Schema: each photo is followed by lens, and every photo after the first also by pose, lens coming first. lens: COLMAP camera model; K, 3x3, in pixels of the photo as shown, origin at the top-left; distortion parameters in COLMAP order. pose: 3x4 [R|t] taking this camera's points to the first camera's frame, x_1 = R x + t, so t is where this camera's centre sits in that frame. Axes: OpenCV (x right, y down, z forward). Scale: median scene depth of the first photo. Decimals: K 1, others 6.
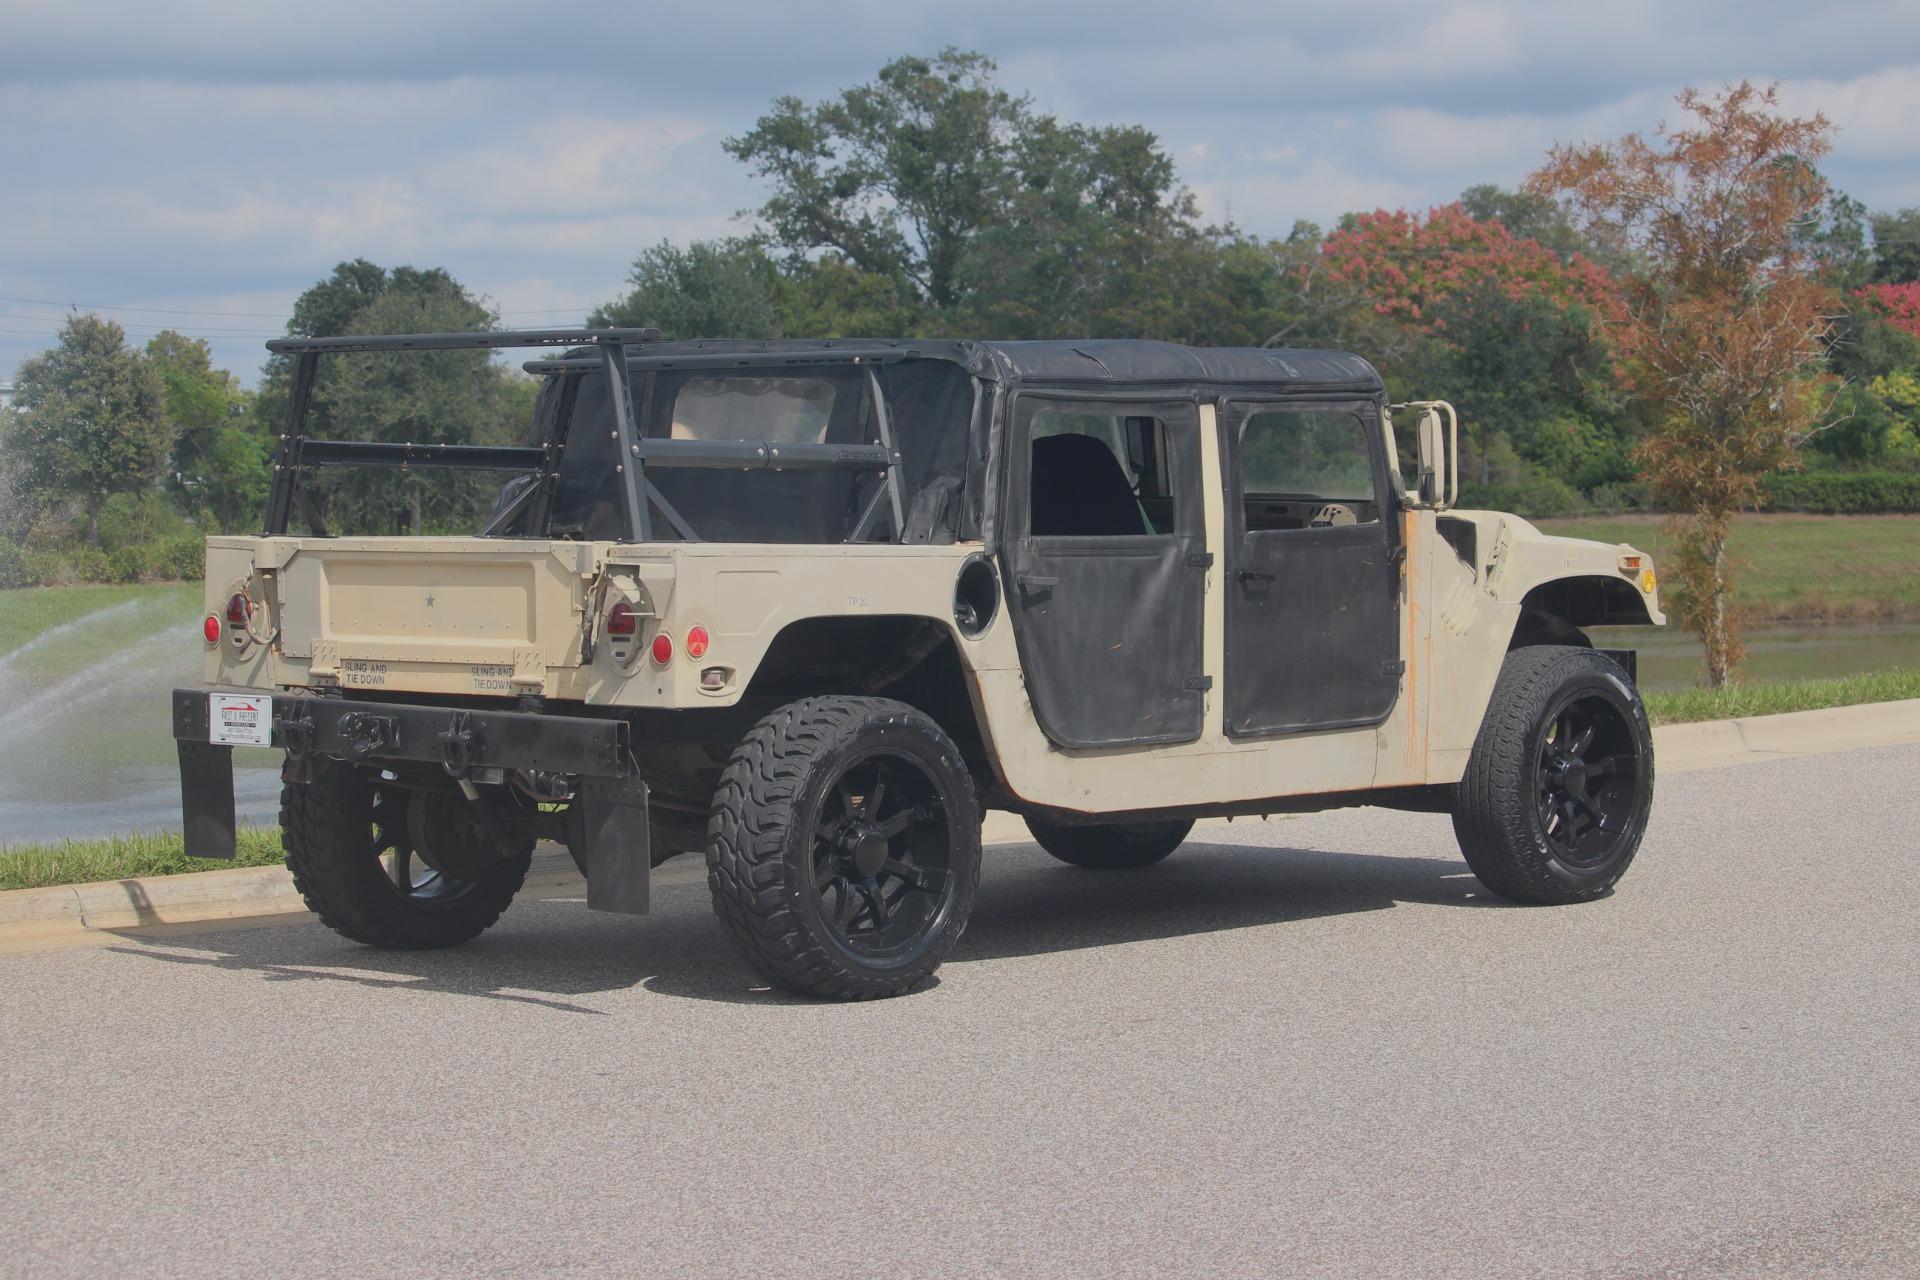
lens RADIAL K [[4826.6, 0, 1000.7], [0, 4826.6, 579.6], [0, 0, 1]] dist [-0.404333, 0.000000]
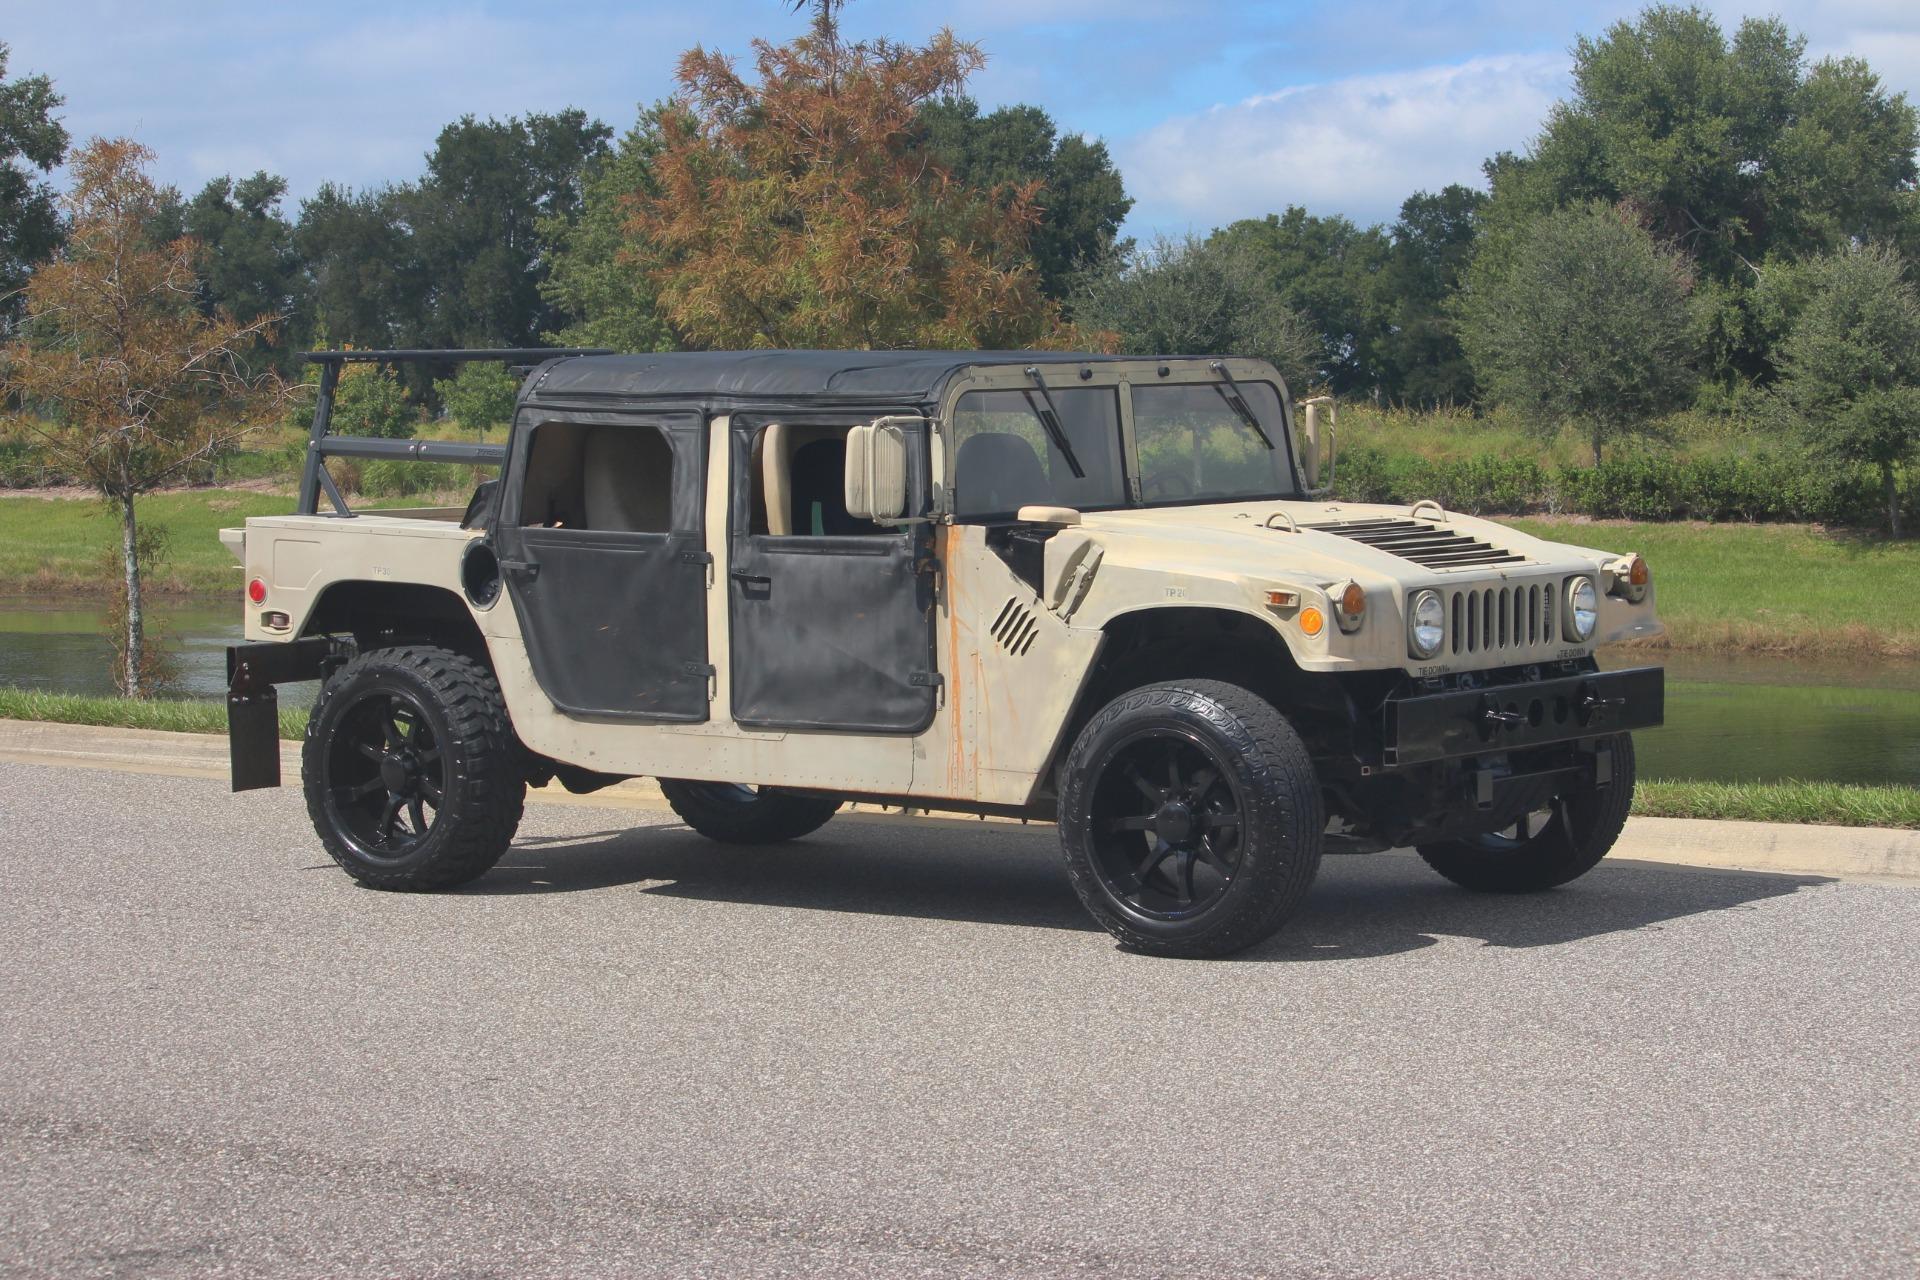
lens RADIAL K [[4826.6, 0, 957.7], [0, 4826.6, 634.3], [0, 0, 1]] dist [-0.404333, 0.000000]
pose [[0.112843, 0.062725, -0.991631, 1.084294], [-0.032563, 0.997703, 0.059403, -0.051315], [0.993079, 0.025587, 0.114627, 0.893056]]
